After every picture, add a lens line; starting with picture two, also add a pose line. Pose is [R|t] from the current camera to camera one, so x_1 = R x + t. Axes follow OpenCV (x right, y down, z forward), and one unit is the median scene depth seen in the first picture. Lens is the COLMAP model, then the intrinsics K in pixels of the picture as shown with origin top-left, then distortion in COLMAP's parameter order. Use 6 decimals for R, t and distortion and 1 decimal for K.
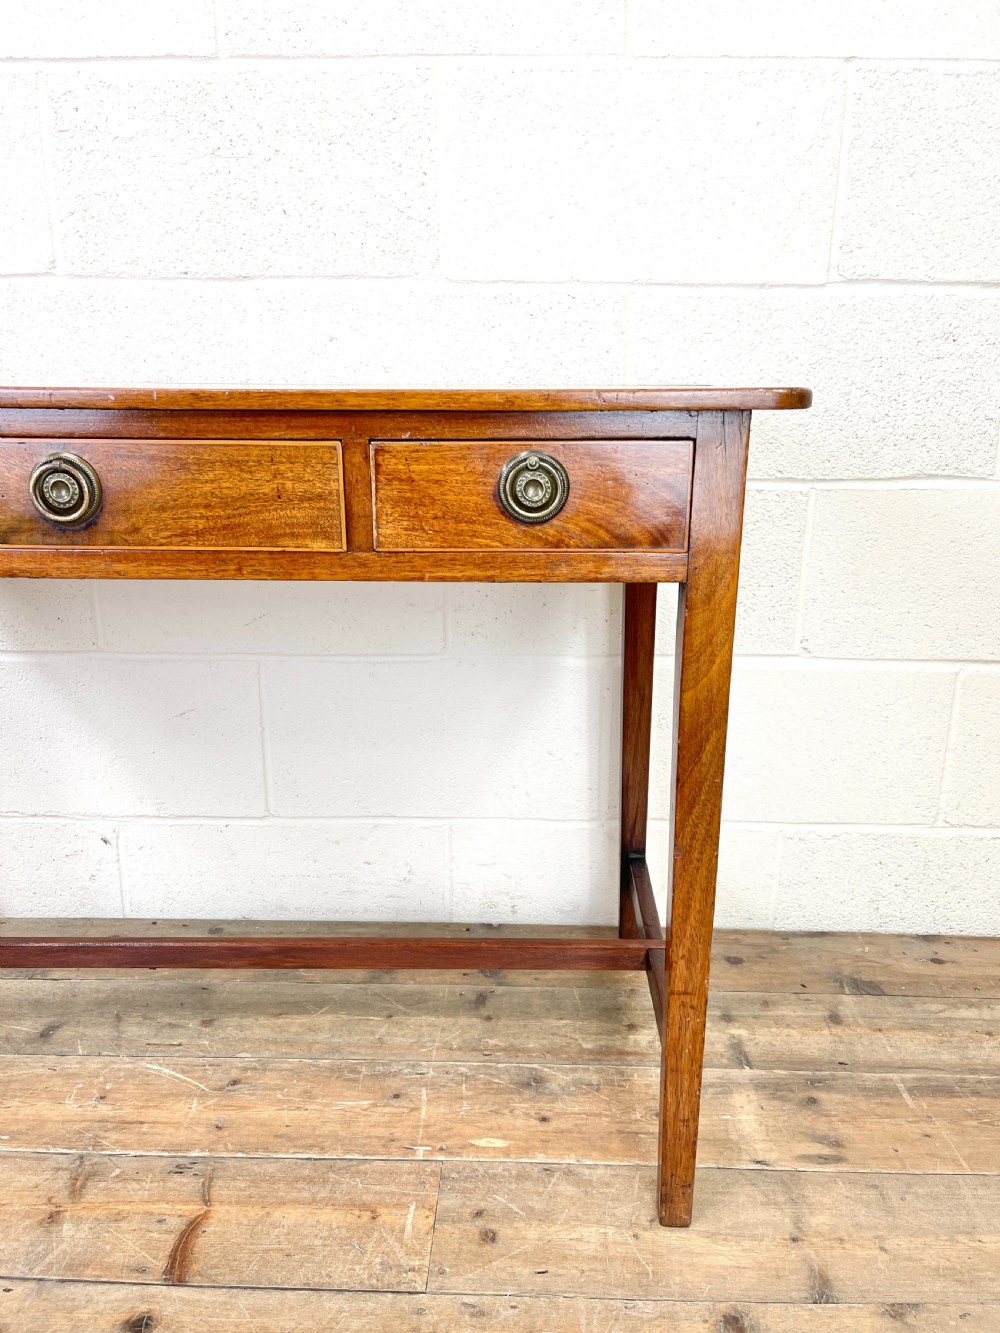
lens RADIAL K [[1012.2, 0, 510.5], [0, 1012.2, 675.7], [0, 0, 1]] dist [0.067414, -0.087500]
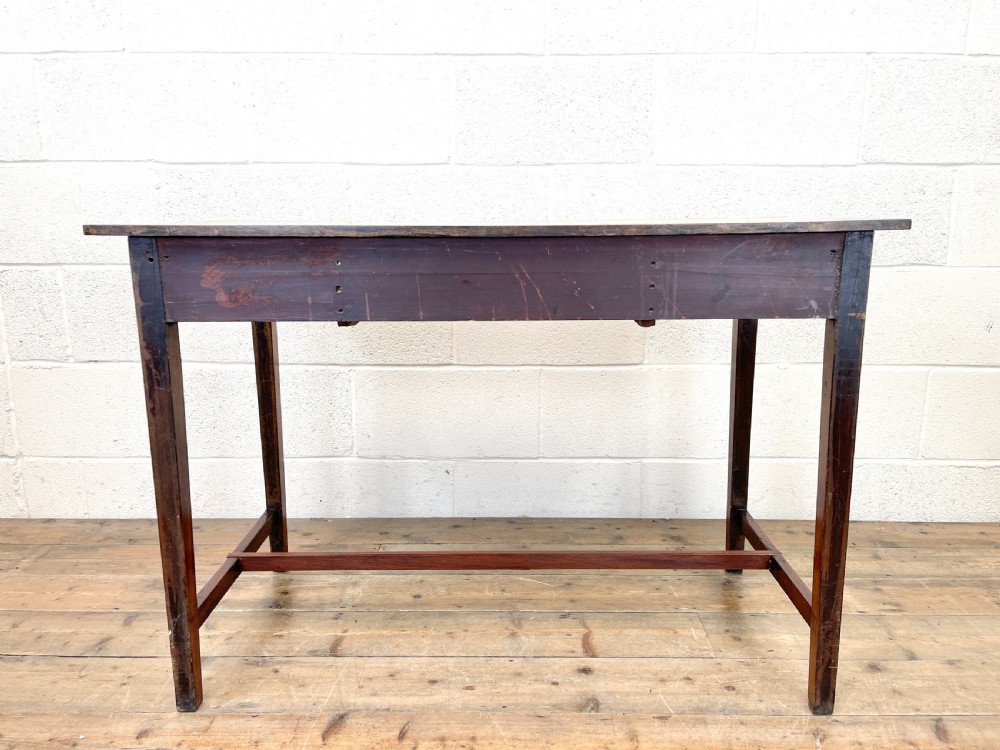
lens RADIAL K [[759.3, 0, 501.1], [0, 759.3, 378.3], [0, 0, 1]] dist [0.067414, -0.087500]
pose [[0.999886, -0.008731, 0.012301, -0.386347], [0.009567, 0.997530, -0.069587, 0.110364], [-0.011663, 0.069696, 0.997500, -0.404718]]
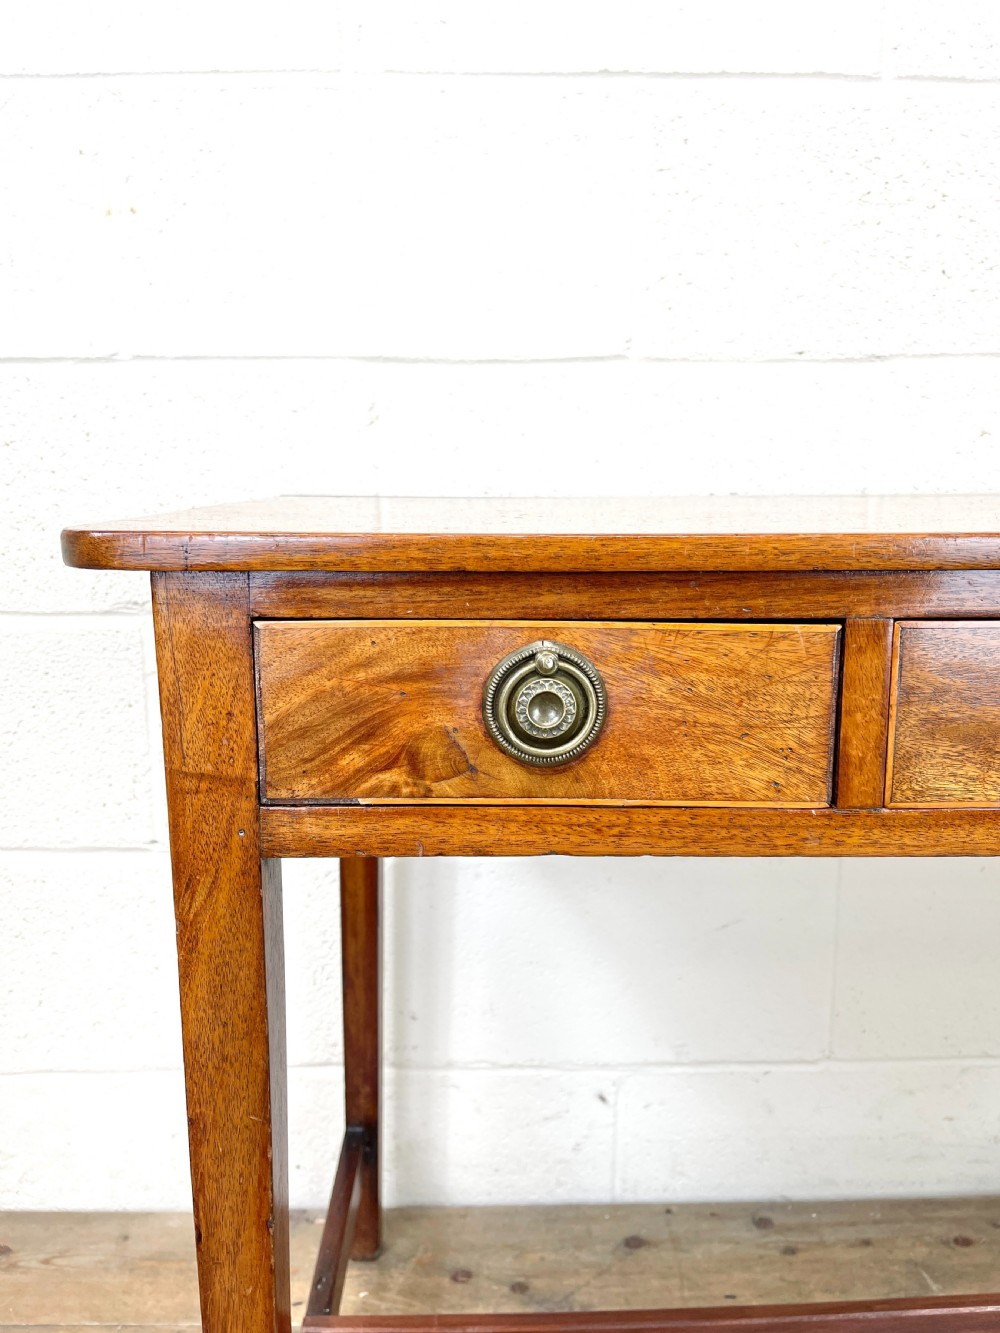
lens RADIAL K [[1012.2, 0, 499.1], [0, 1012.2, 674.6], [0, 0, 1]] dist [0.067414, -0.087500]
pose [[0.999325, -0.018819, 0.031539, -0.593144], [0.021387, 0.996306, -0.083168, -0.102650], [-0.029858, 0.083786, 0.996036, 0.285405]]
